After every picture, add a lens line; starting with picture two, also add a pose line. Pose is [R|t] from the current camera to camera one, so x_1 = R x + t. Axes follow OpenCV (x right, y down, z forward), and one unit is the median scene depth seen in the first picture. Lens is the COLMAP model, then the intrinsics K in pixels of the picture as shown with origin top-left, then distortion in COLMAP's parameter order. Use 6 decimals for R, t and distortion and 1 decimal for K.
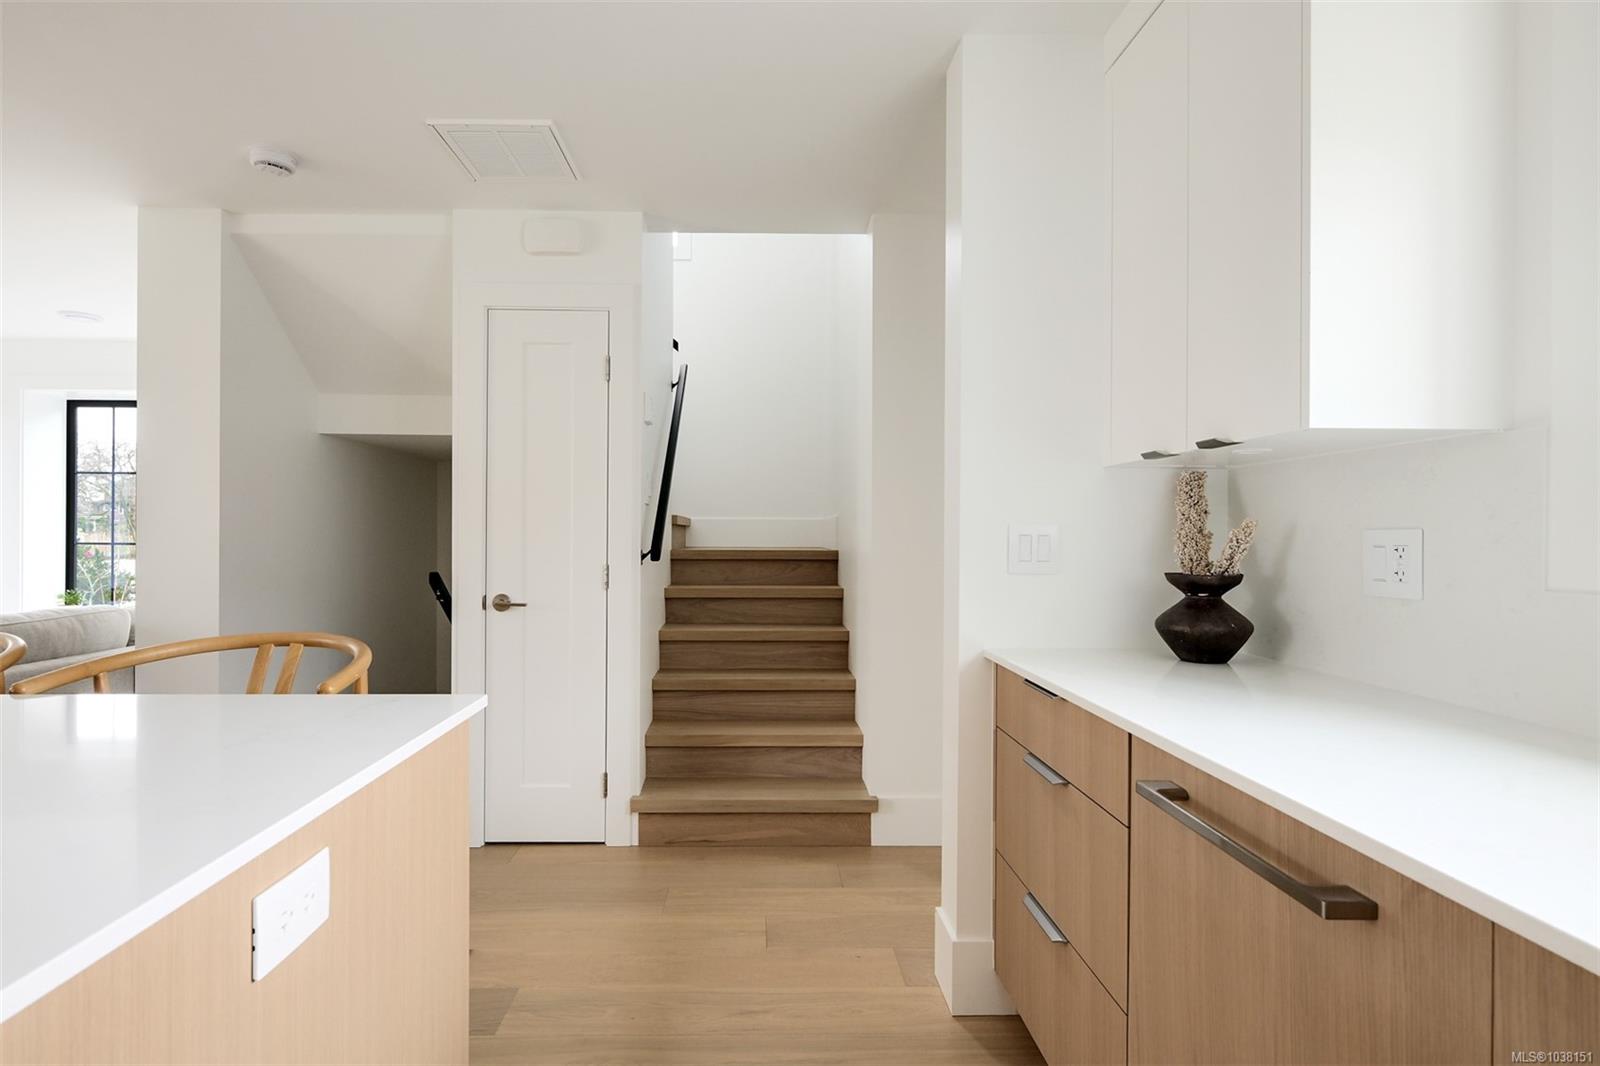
lens RADIAL K [[771.2, 0, 786.1], [0, 771.2, 543.0], [0, 0, 1]] dist [-0.002495, -0.000362]
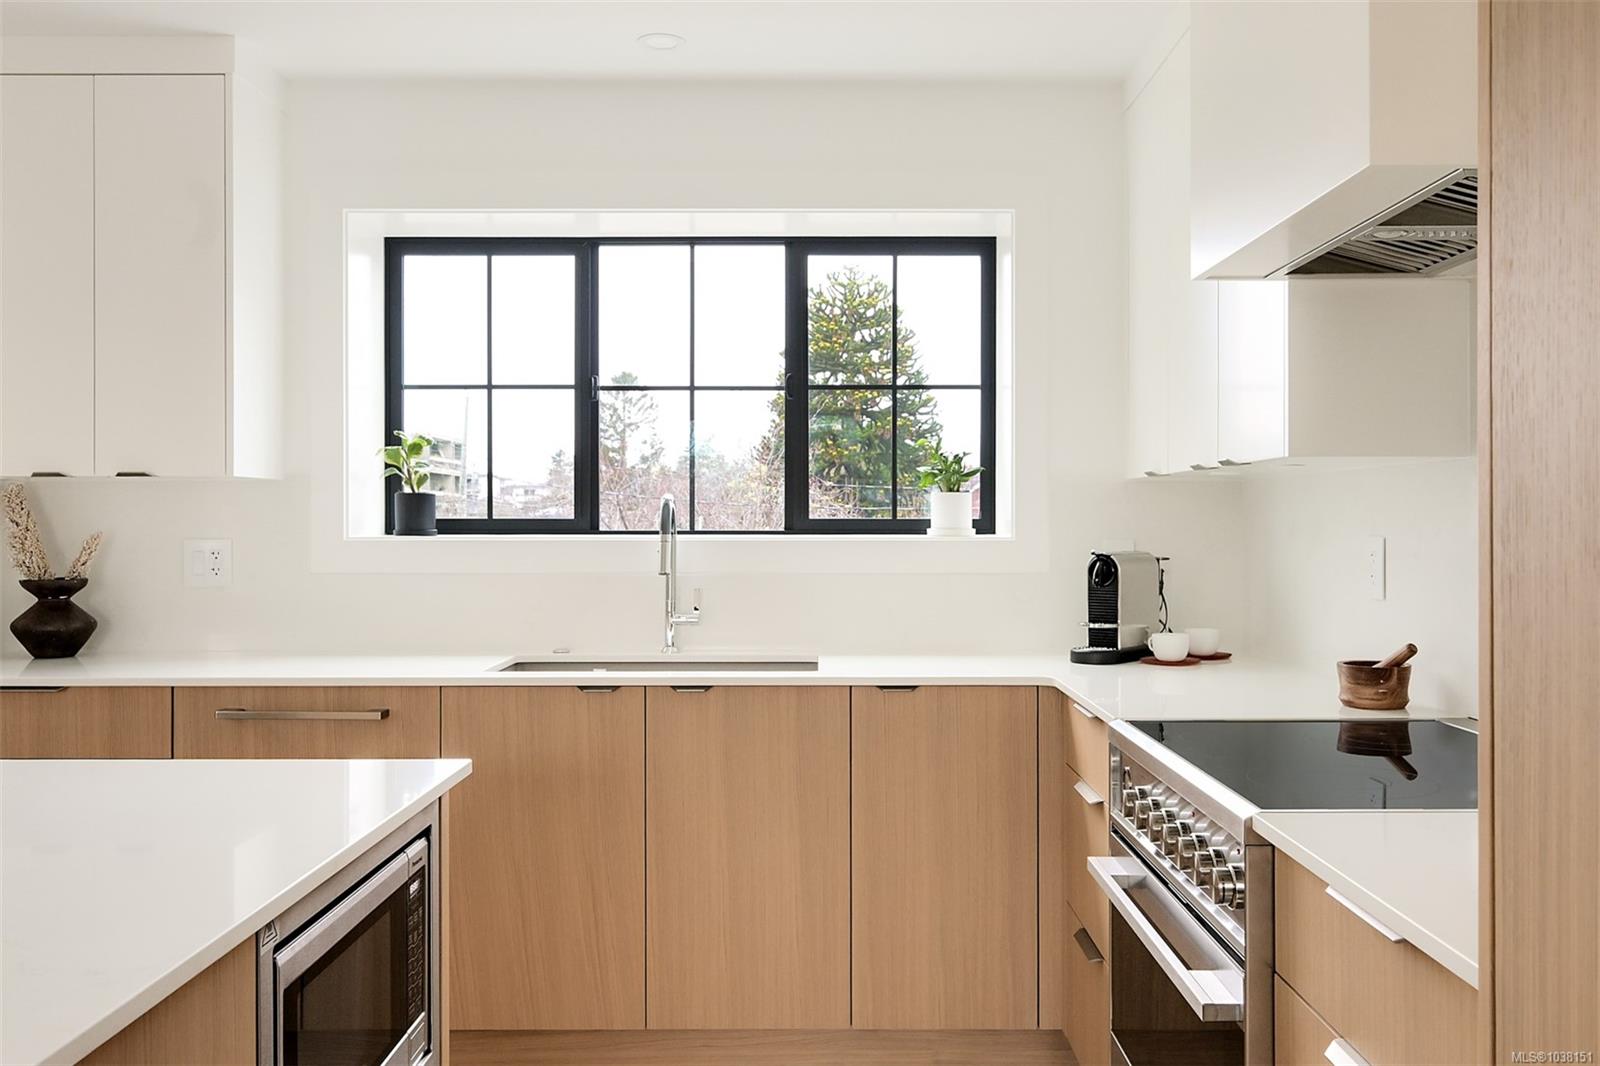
lens RADIAL K [[1321.0, 0, 804.8], [0, 1321.0, 550.2], [0, 0, 1]] dist [-0.038033, 0.022528]
pose [[0.016697, -0.024743, 0.999554, -1.406814], [0.012369, 0.999622, 0.024538, -0.037265], [-0.999784, 0.011954, 0.016996, -0.138623]]
